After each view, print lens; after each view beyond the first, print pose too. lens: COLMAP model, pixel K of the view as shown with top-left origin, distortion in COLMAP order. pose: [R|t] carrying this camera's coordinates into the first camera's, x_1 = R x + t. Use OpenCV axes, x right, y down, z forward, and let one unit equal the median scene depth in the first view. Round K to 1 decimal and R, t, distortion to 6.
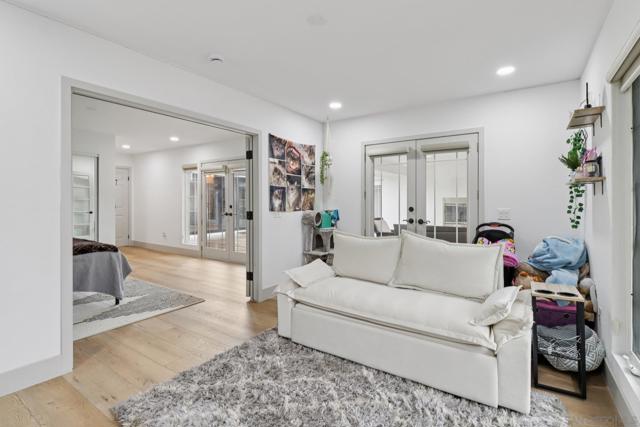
lens RADIAL K [[304.3, 0, 321.0], [0, 304.3, 204.4], [0, 0, 1]] dist [0.023071, -0.014939]
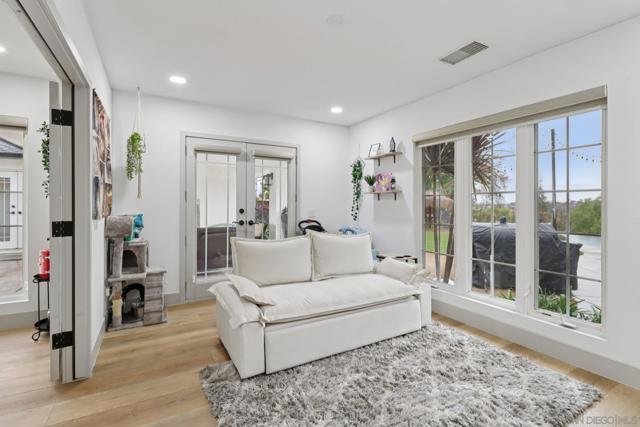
lens RADIAL K [[304.3, 0, 321.0], [0, 304.3, 204.4], [0, 0, 1]] dist [0.023071, -0.014939]
pose [[0.438757, -0.000448, 0.898606, -0.523306], [0.003743, 0.999992, -0.001329, -0.003499], [-0.898598, 0.003947, 0.438755, 0.347570]]
